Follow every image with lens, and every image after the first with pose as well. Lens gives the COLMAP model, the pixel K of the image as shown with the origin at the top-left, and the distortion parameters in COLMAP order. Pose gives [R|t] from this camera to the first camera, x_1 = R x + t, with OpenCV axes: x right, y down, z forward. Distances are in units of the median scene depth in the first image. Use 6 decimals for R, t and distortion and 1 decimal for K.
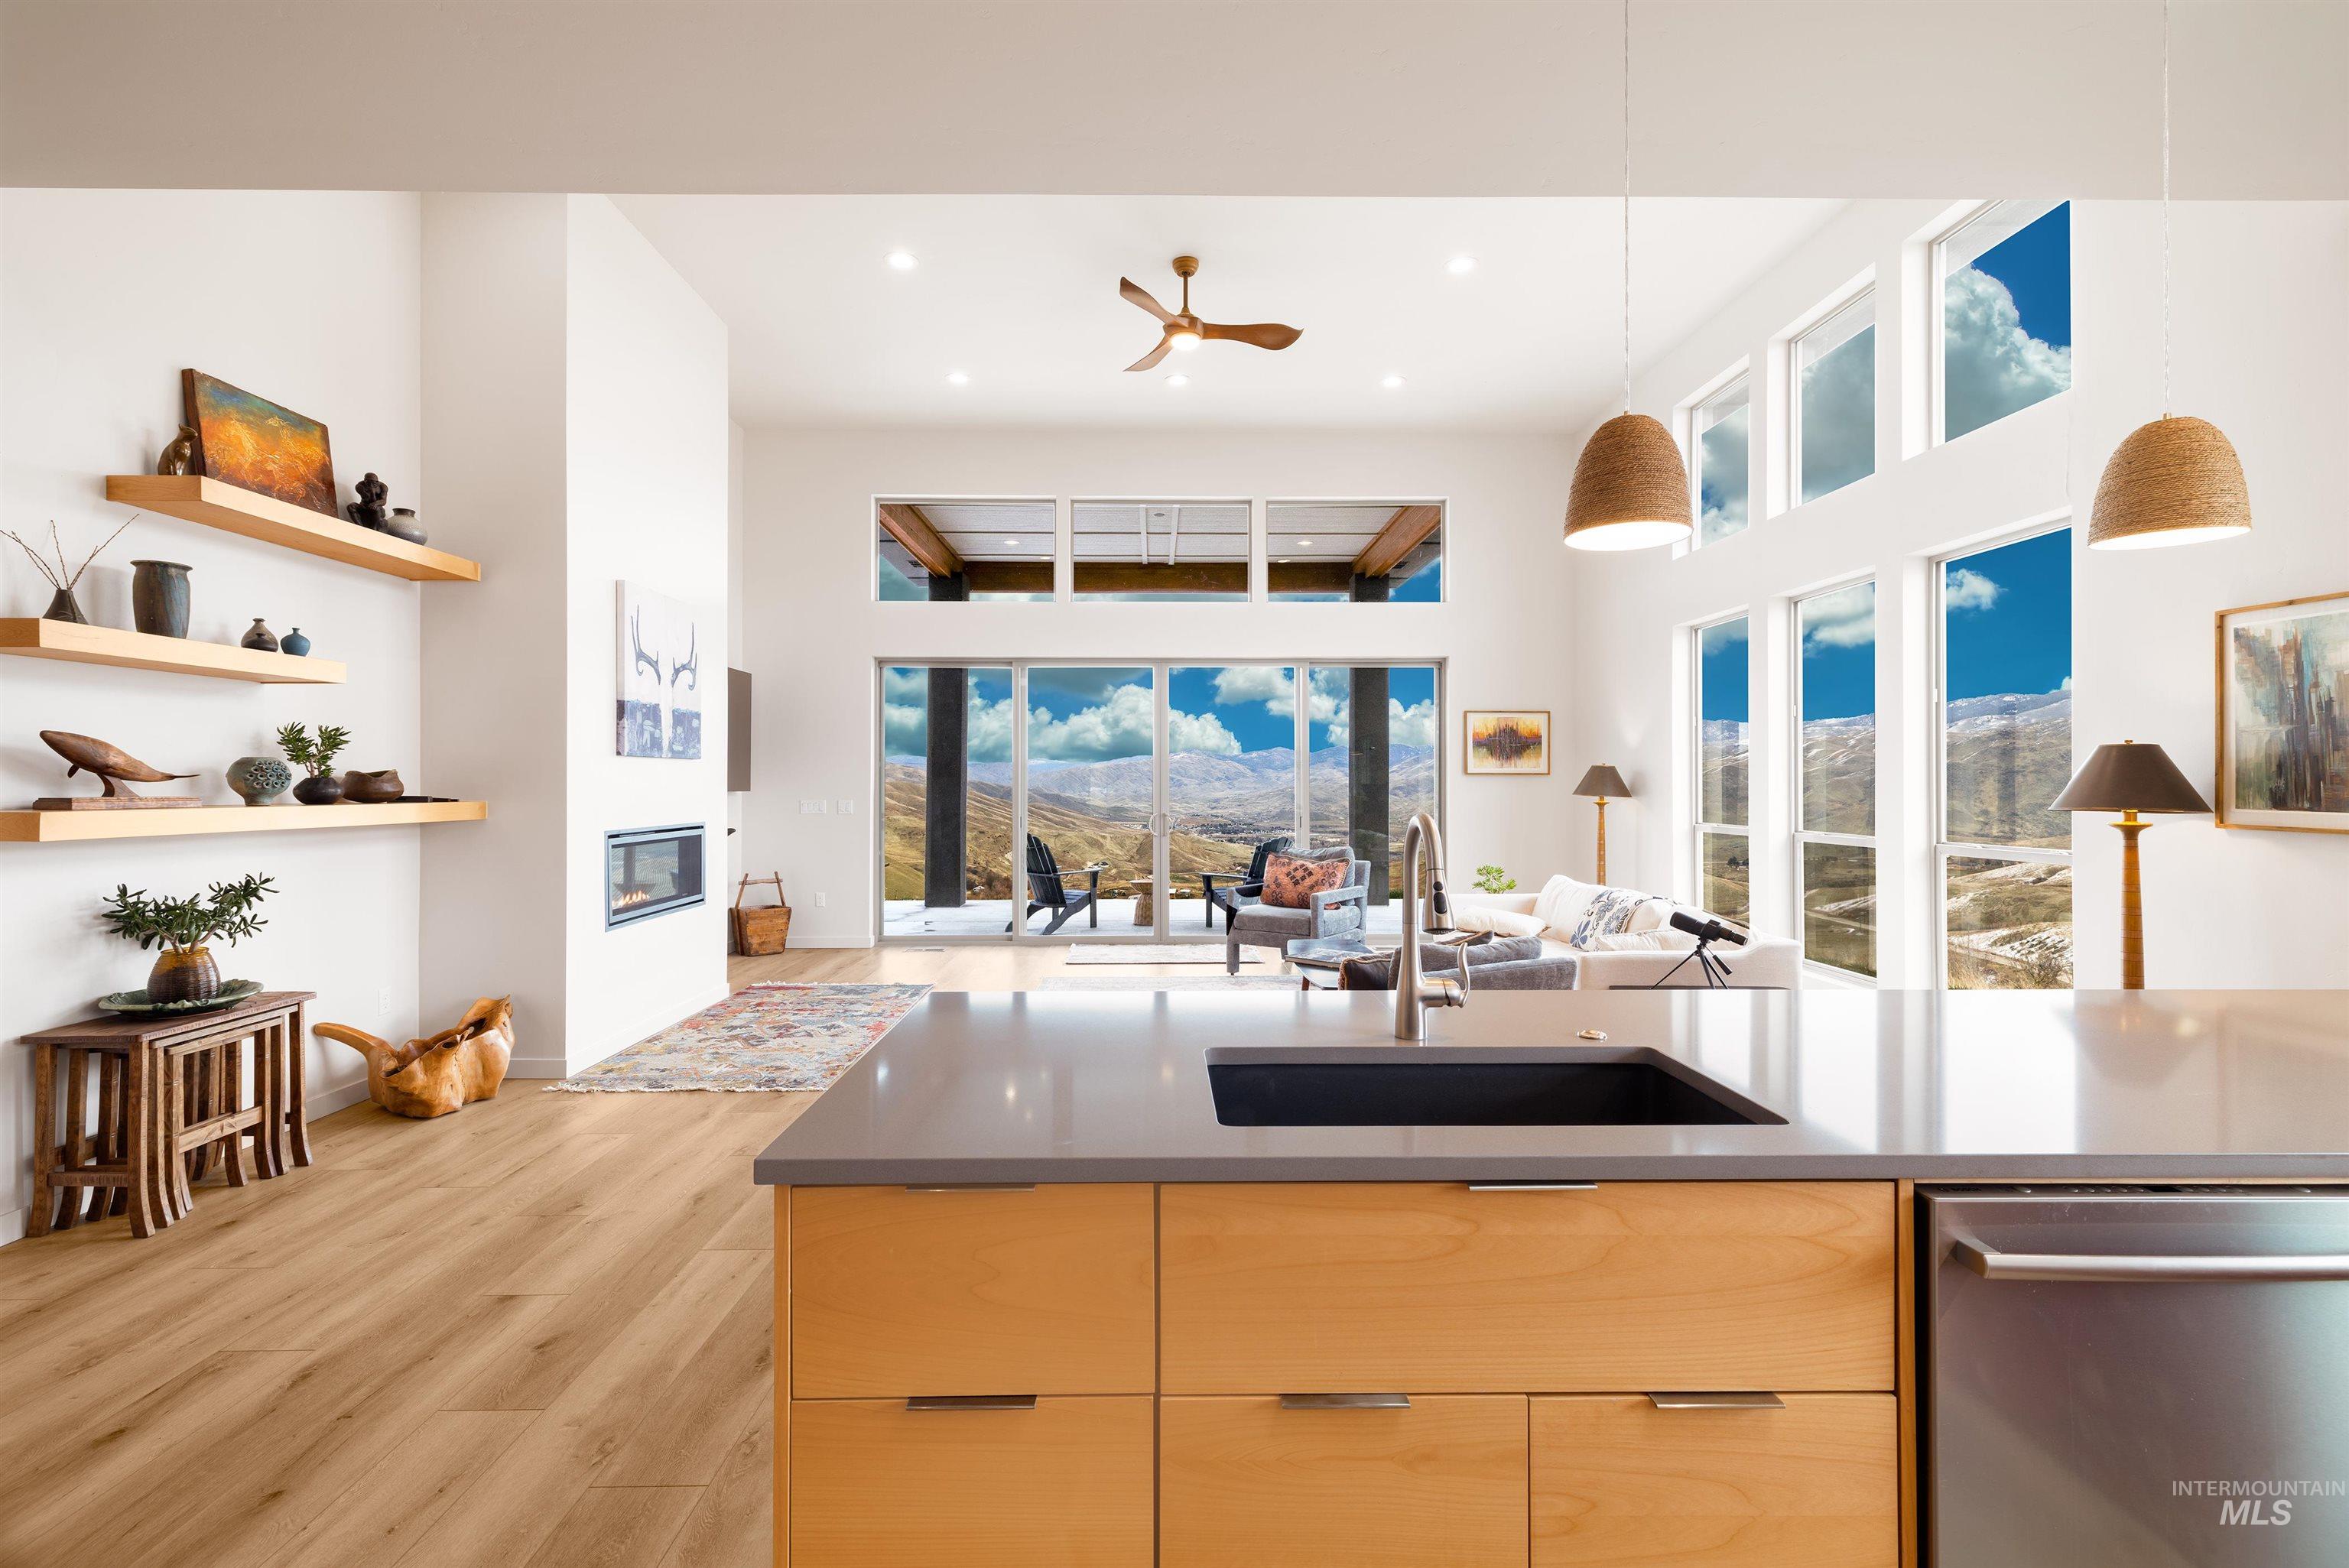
lens RADIAL K [[1034.6, 0, 1172.5], [0, 1034.6, 780.8], [0, 0, 1]] dist [-0.000756, -0.000179]
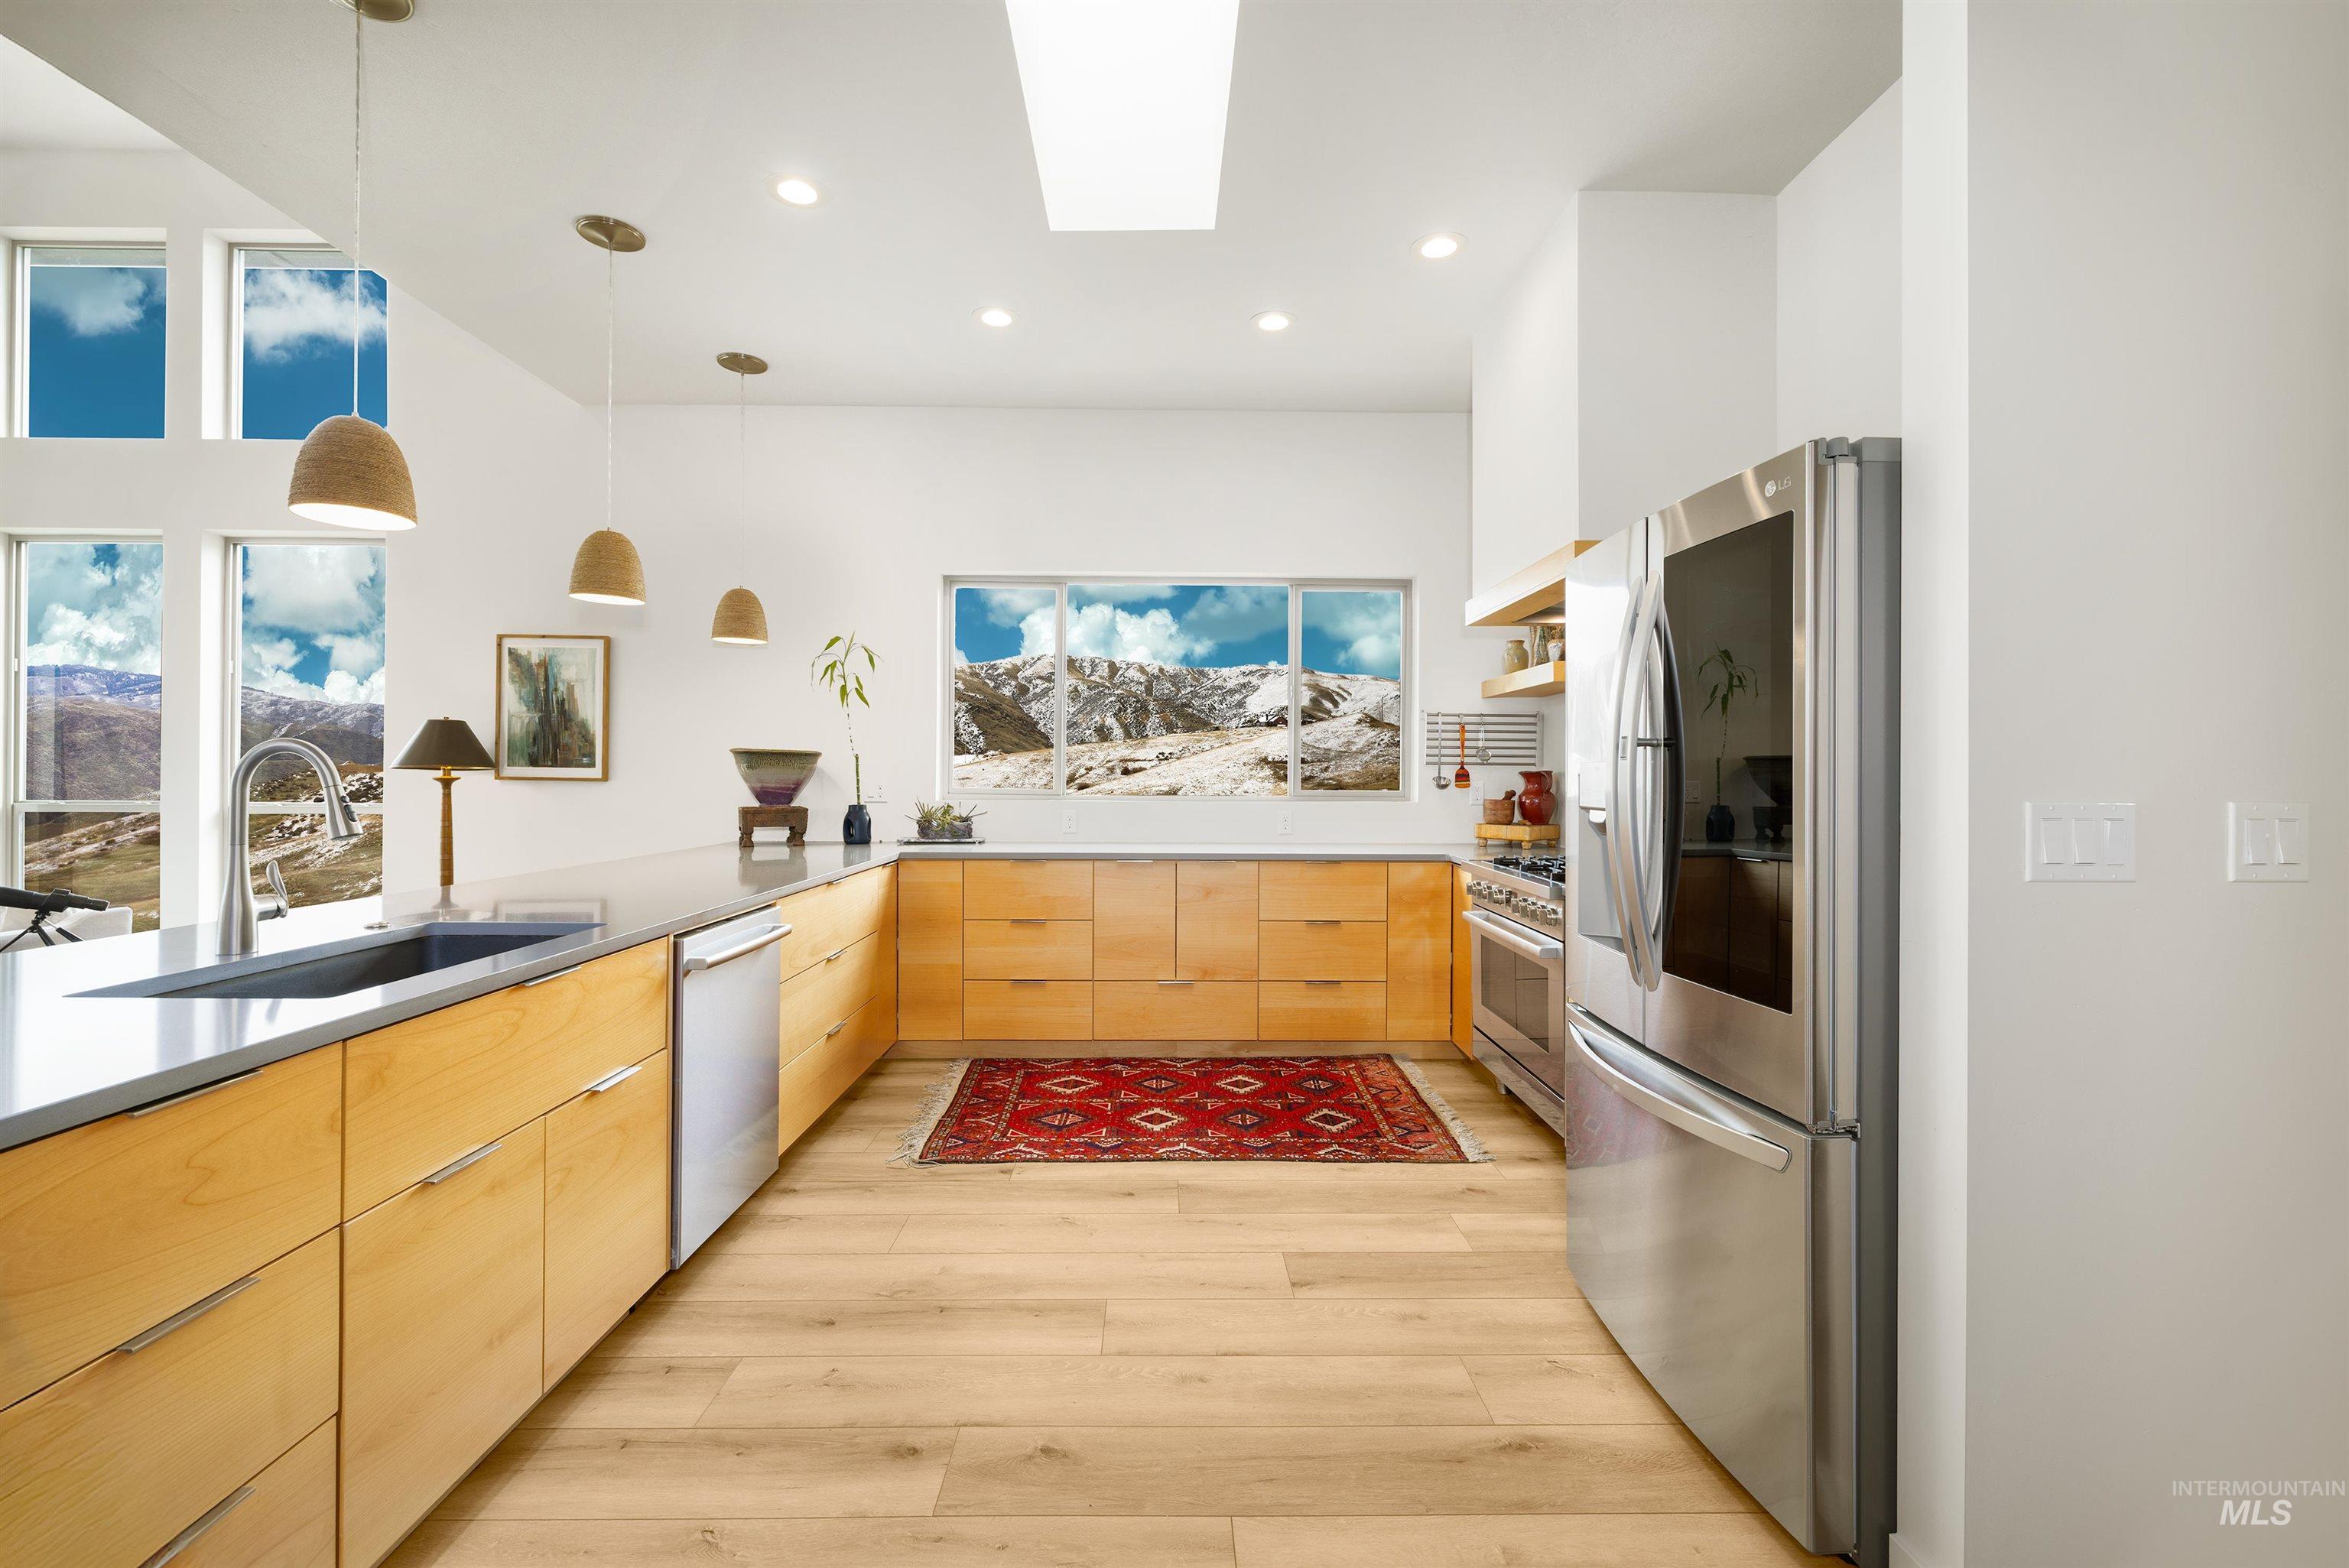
lens RADIAL K [[997.7, 0, 1177.7], [0, 997.7, 771.0], [0, 0, 1]] dist [-0.003537, -0.000057]
pose [[-0.006131, 0.004405, 0.999972, -0.420551], [-0.009580, 0.999944, -0.004464, 0.029928], [-0.999935, -0.009607, -0.006089, 0.027158]]
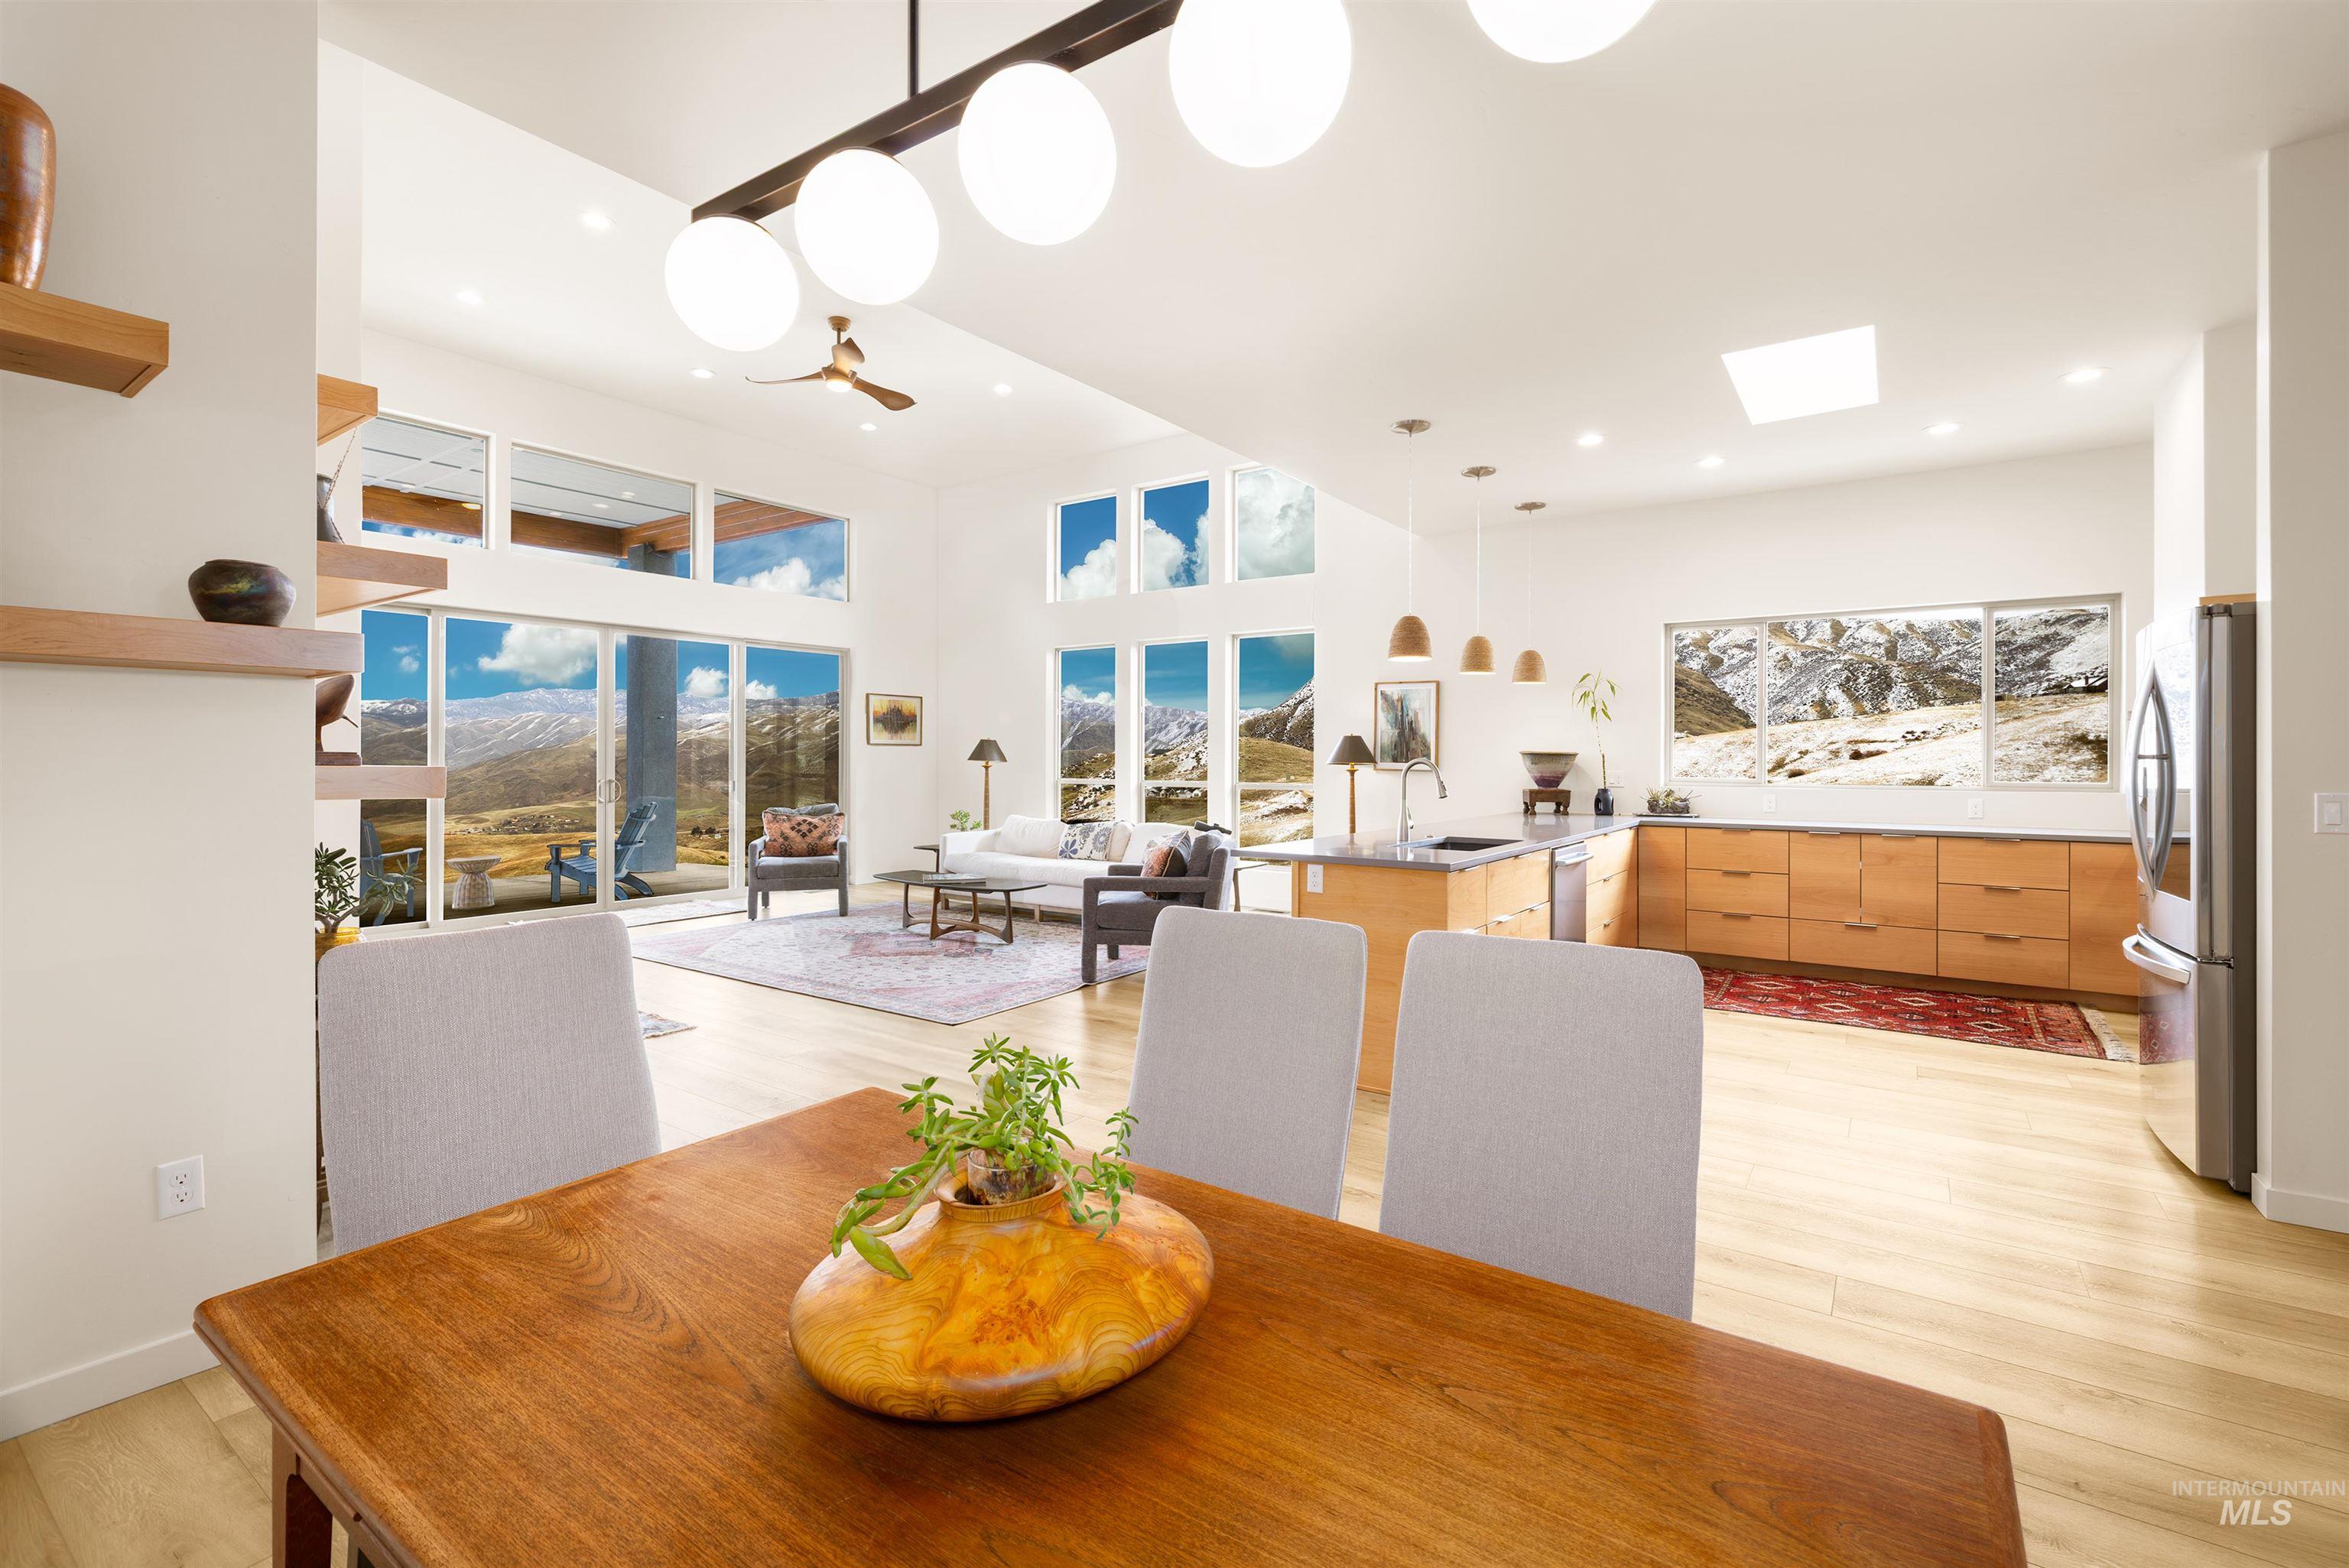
lens RADIAL K [[1034.6, 0, 1180.6], [0, 1034.6, 762.5], [0, 0, 1]] dist [-0.000756, -0.000179]
pose [[0.584889, -0.002007, 0.811111, -1.236363], [-0.005847, 0.999961, 0.006690, 0.012853], [-0.811092, -0.008656, 0.584854, -0.067586]]
